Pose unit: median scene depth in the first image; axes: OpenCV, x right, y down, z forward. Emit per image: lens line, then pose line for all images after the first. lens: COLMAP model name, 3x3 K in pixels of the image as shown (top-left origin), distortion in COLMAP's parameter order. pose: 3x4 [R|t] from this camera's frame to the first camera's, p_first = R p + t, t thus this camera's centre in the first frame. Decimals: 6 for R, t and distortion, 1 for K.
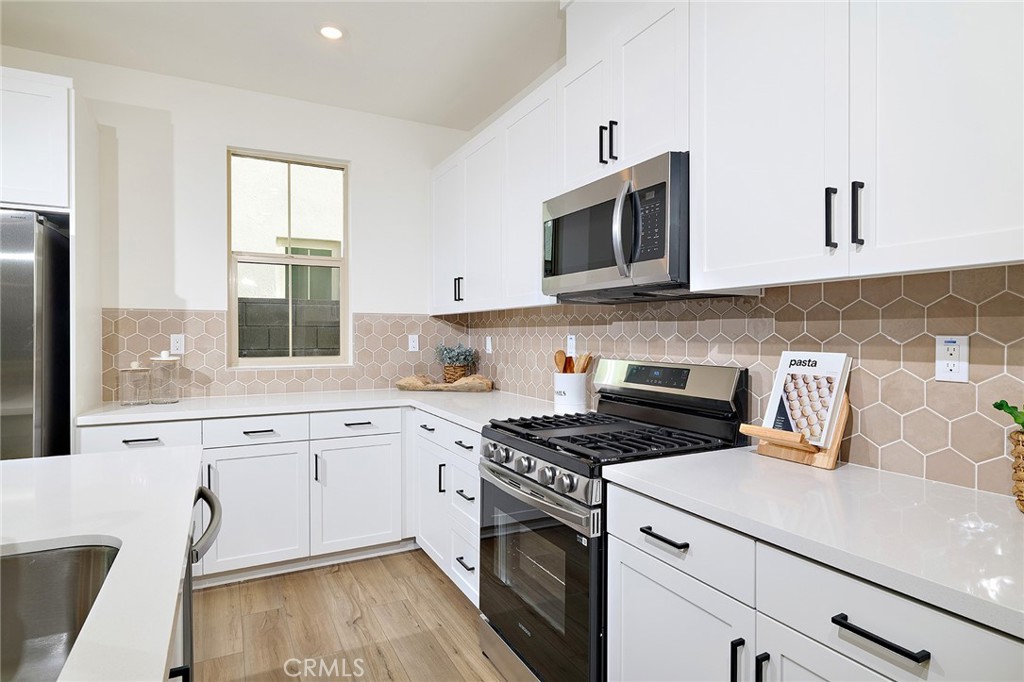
lens RADIAL K [[547.3, 0, 512.0], [0, 547.3, 341.0], [0, 0, 1]] dist [-0.000743, 0.000722]
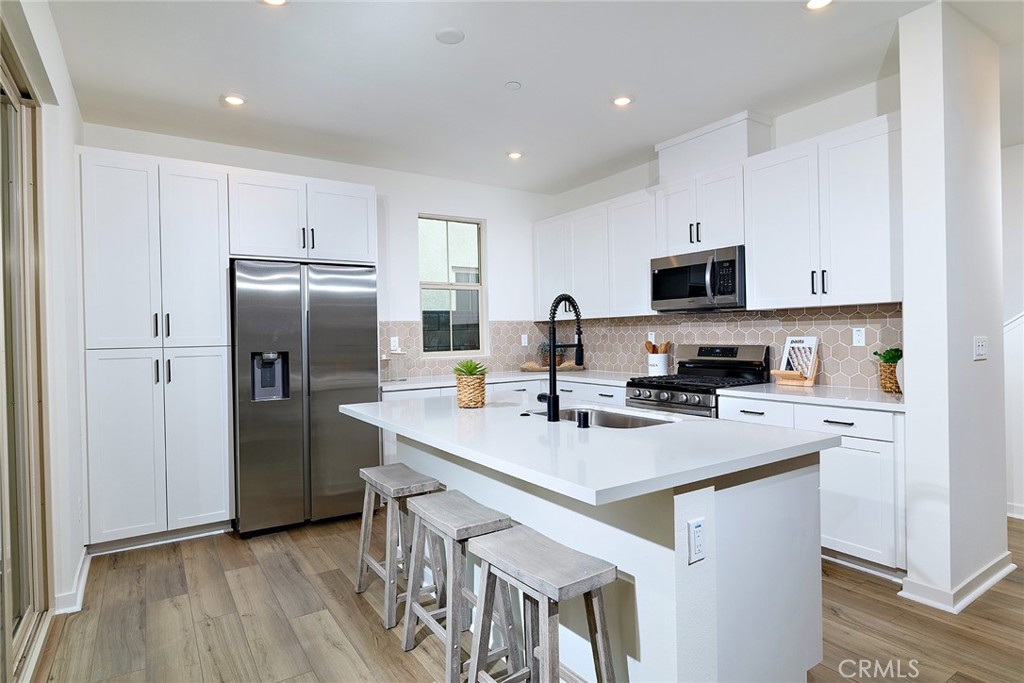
lens RADIAL K [[547.3, 0, 512.0], [0, 547.3, 341.5], [0, 0, 1]] dist [-0.000743, 0.000722]
pose [[0.994455, -0.022107, 0.102817, -0.763230], [0.022169, 0.999754, 0.000543, 0.011684], [-0.102804, 0.001739, 0.994700, -0.980356]]
